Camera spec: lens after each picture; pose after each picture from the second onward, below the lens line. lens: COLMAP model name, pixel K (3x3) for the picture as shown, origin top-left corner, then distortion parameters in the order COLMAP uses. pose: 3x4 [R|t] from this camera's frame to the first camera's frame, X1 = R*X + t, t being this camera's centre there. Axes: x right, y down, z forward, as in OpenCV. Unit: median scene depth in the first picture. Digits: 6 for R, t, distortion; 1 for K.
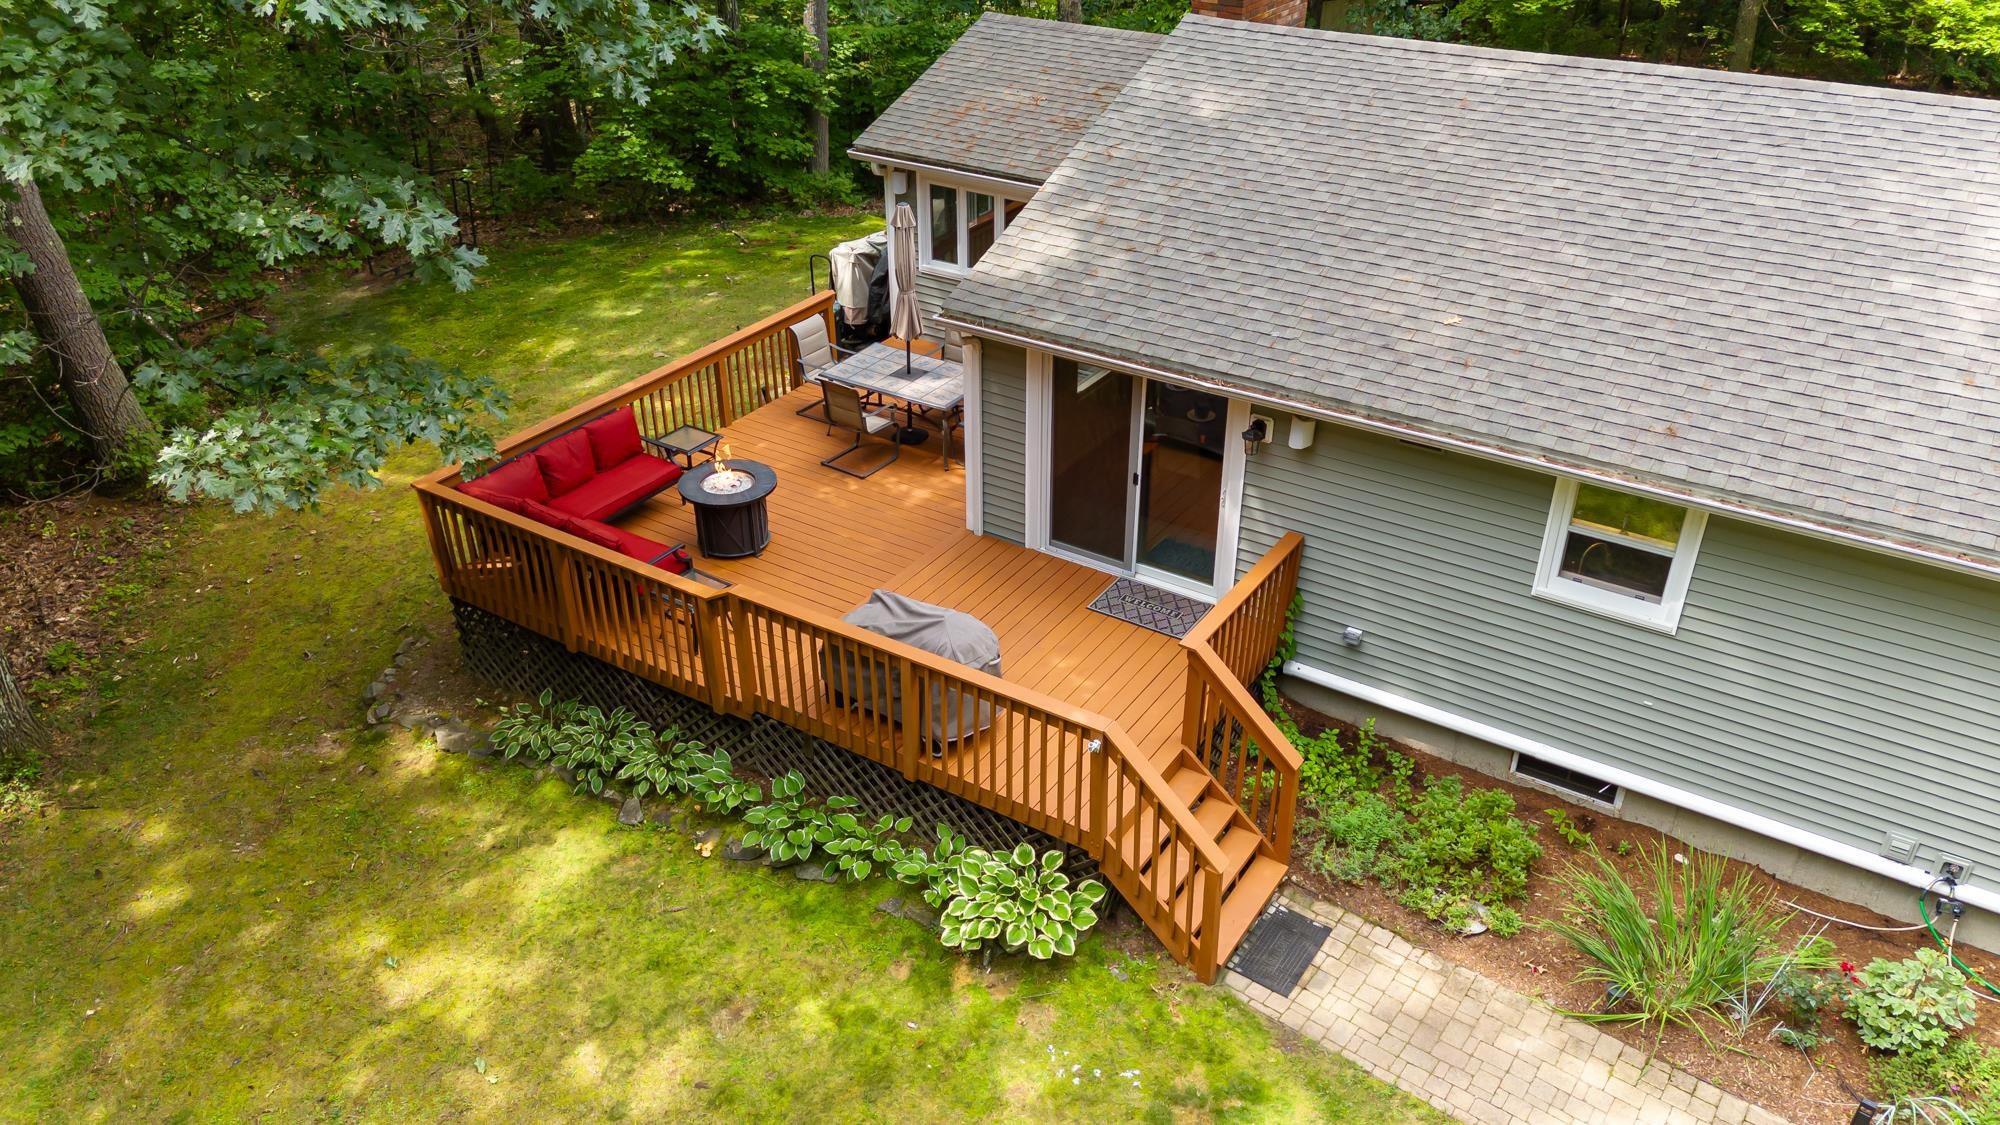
lens RADIAL K [[1421.3, 0, 1000.0], [0, 1421.3, 562.5], [0, 0, 1]] dist [-0.001427, -0.002371]
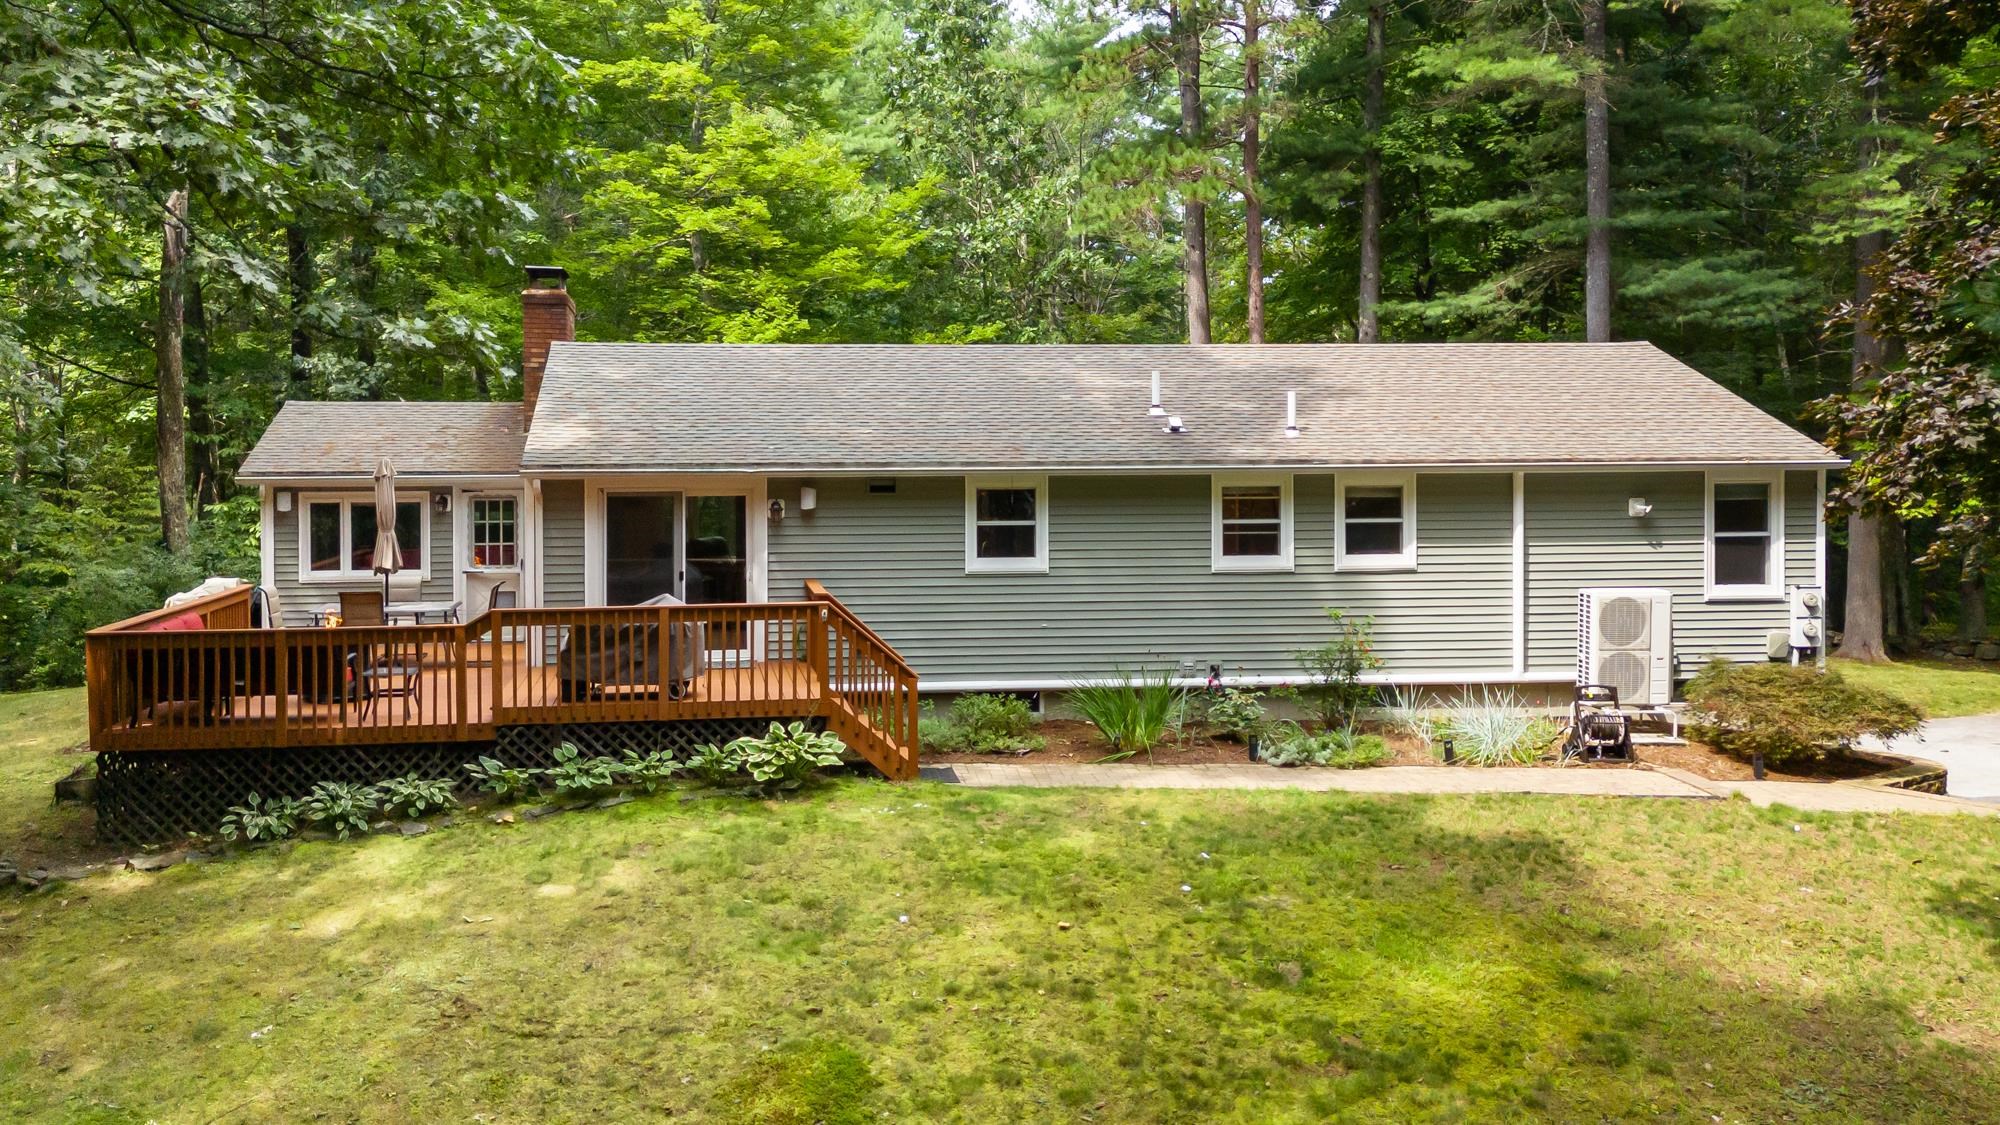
lens RADIAL K [[1421.3, 0, 1000.0], [0, 1421.3, 562.5], [0, 0, 1]] dist [-0.001427, -0.002371]
pose [[0.757415, -0.089599, 0.646757, -0.654735], [0.334962, 0.903582, -0.267095, 0.469172], [-0.560466, 0.418941, 0.714399, -0.171412]]
